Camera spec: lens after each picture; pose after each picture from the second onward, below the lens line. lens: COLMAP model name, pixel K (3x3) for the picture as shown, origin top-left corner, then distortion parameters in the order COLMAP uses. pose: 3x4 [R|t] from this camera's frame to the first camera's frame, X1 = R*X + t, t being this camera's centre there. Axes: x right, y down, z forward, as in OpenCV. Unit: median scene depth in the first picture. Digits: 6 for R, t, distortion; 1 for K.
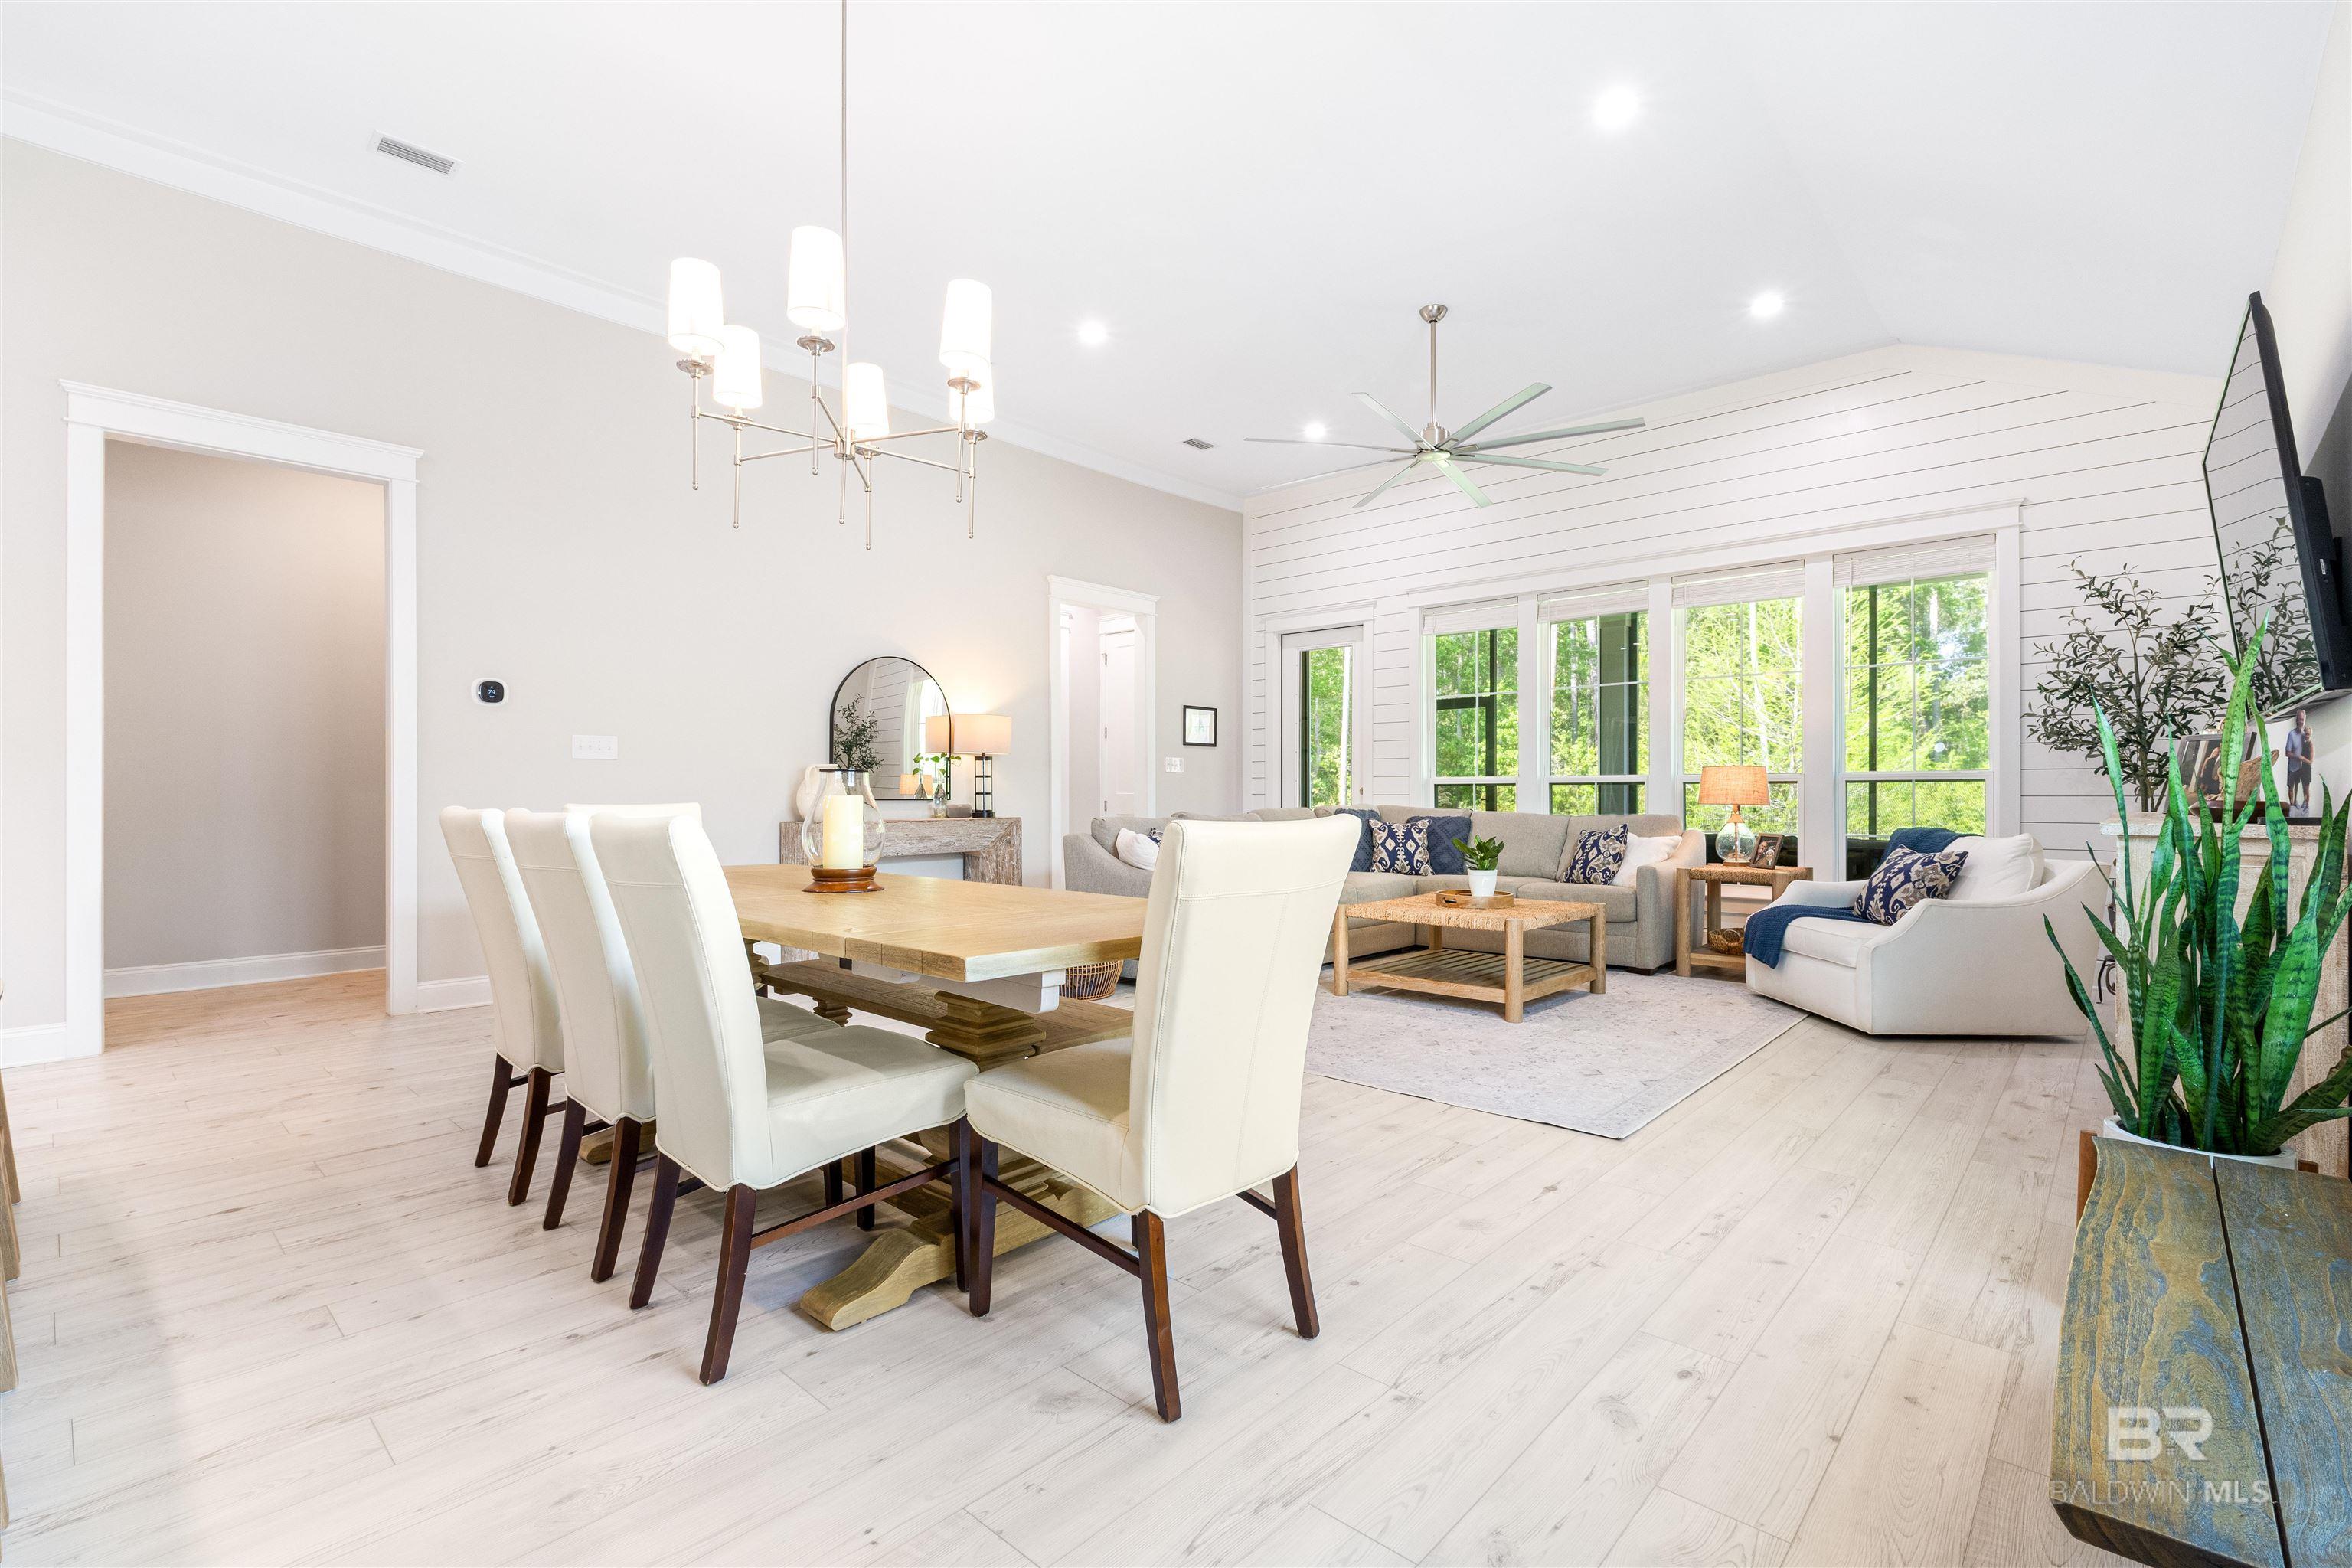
lens RADIAL K [[1059.3, 0, 1191.1], [0, 1059.3, 789.4], [0, 0, 1]] dist [-0.002609, -0.000057]
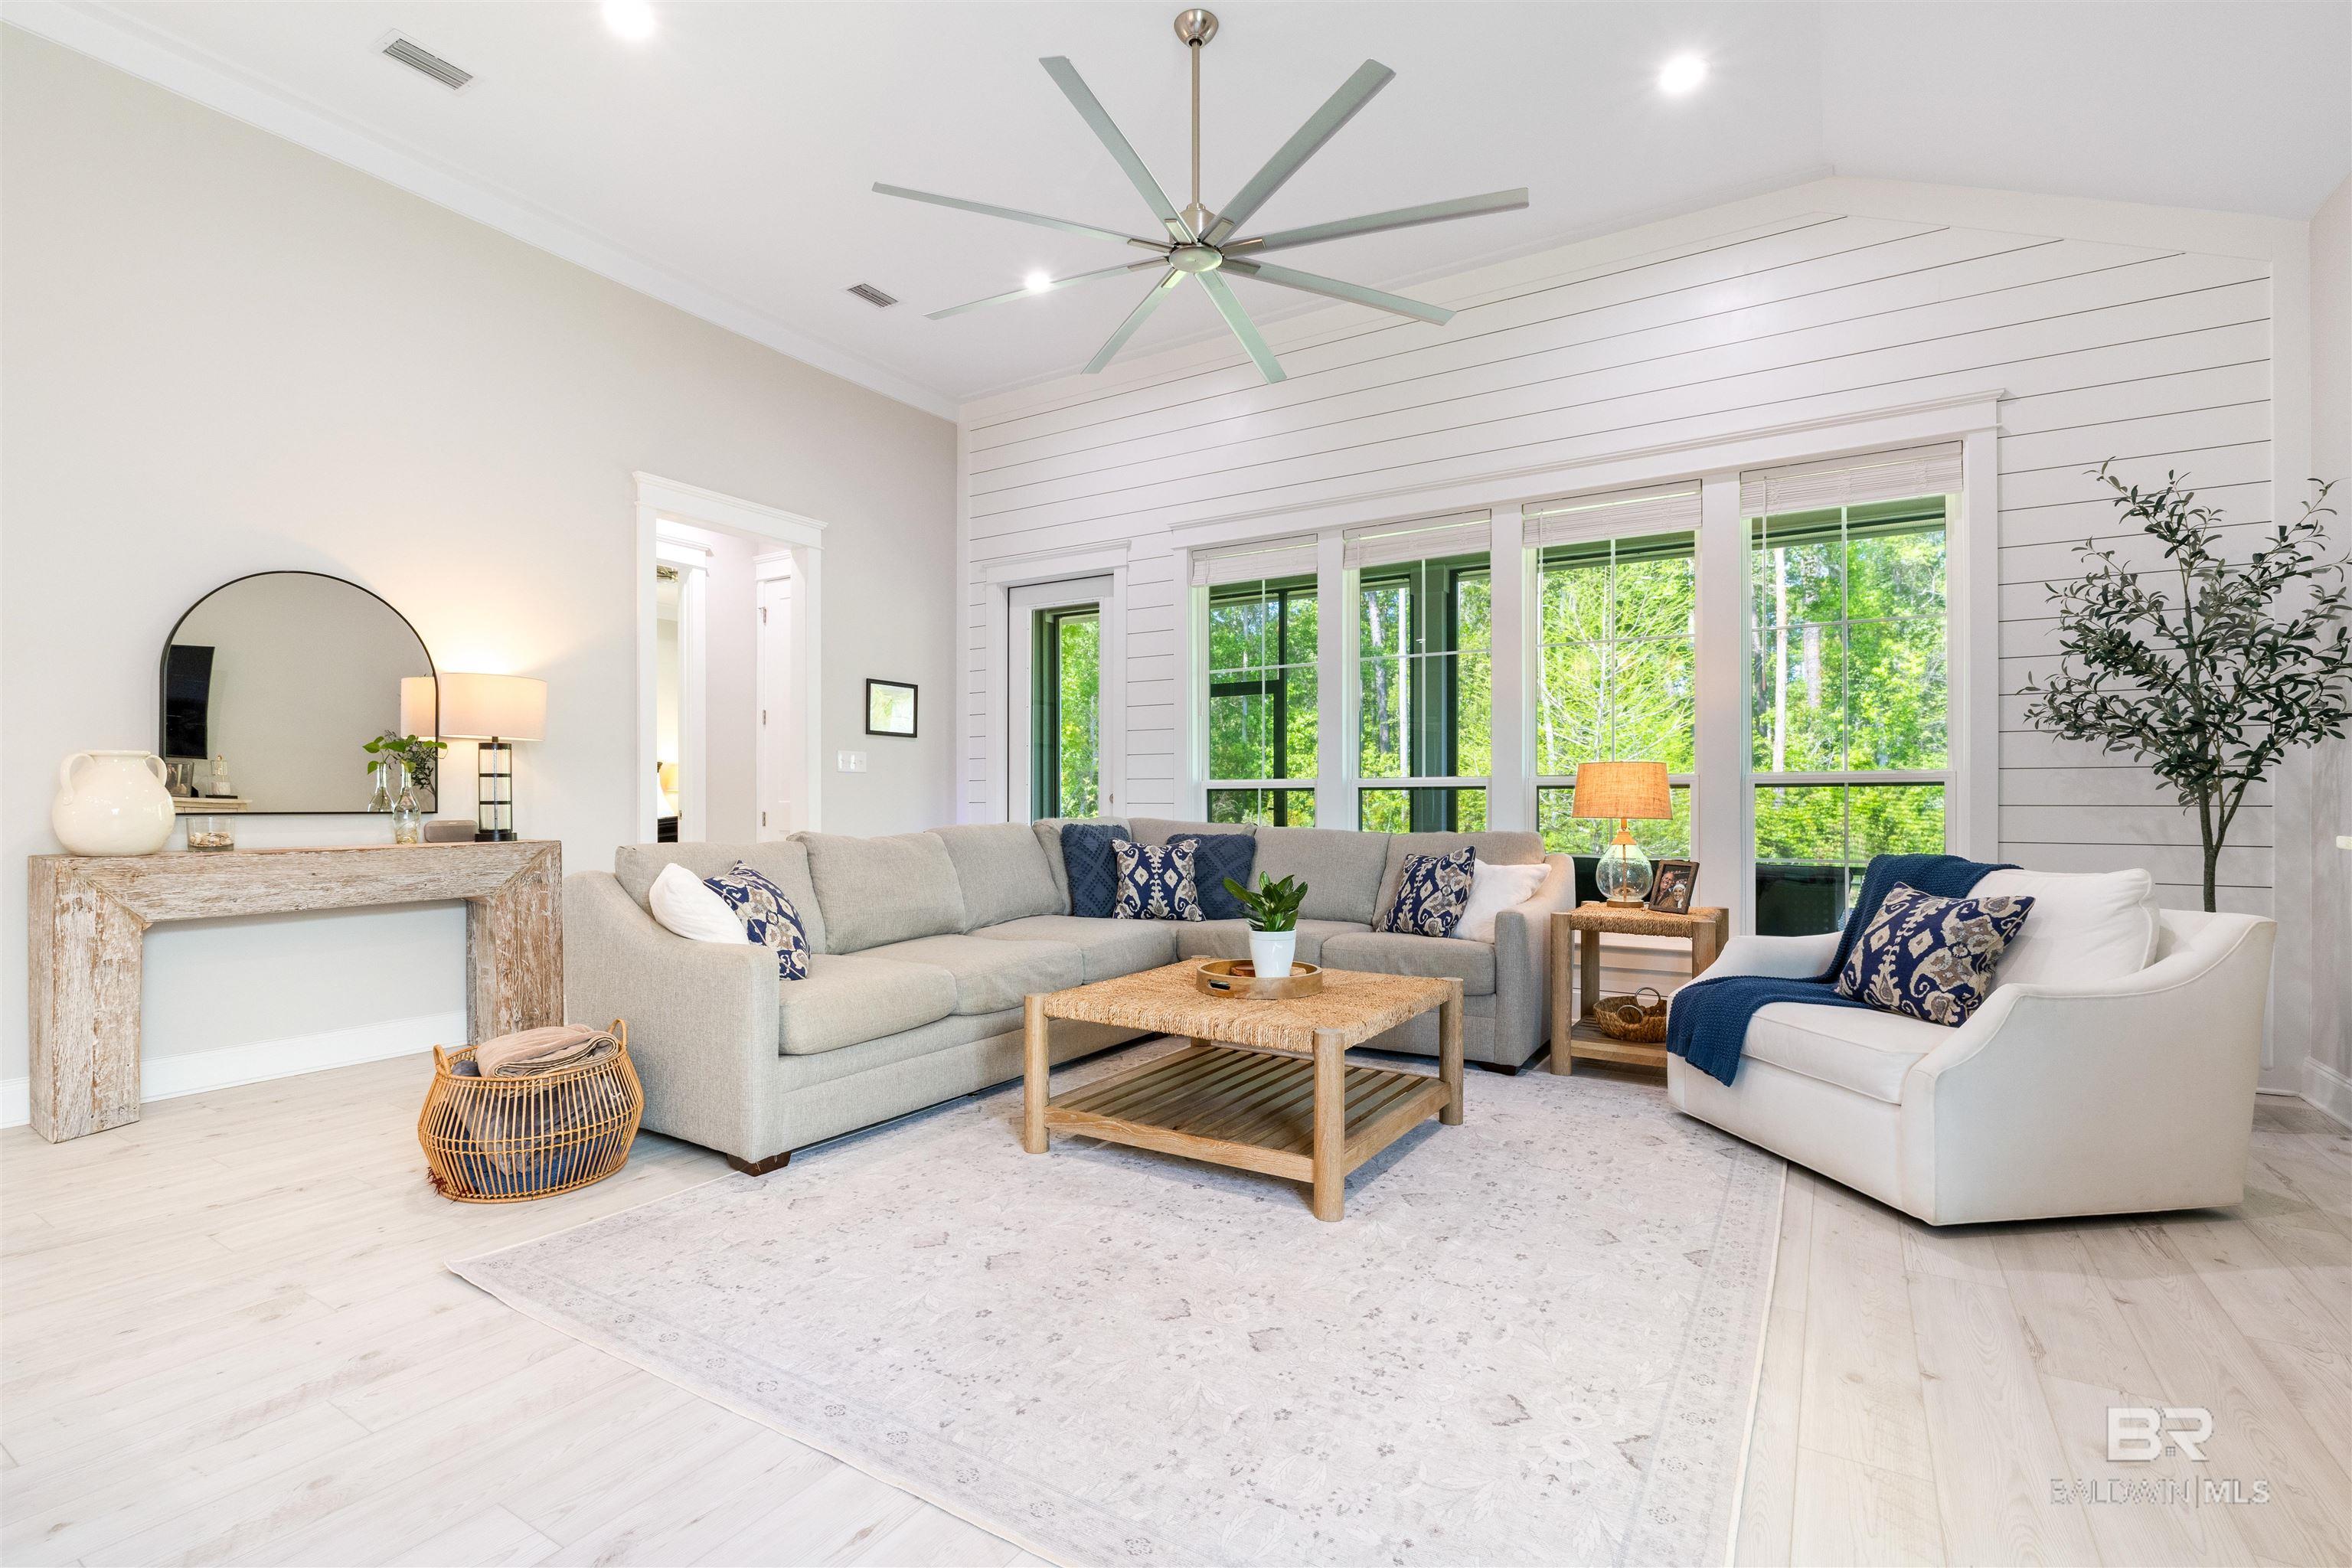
lens RADIAL K [[1055.7, 0, 1181.5], [0, 1055.7, 793.7], [0, 0, 1]] dist [-0.000011, 0.000012]
pose [[0.982596, 0.000784, 0.185755, 0.090732], [-0.000360, 0.999997, -0.002317, 0.000010], [-0.185756, 0.002209, 0.982593, 0.337753]]
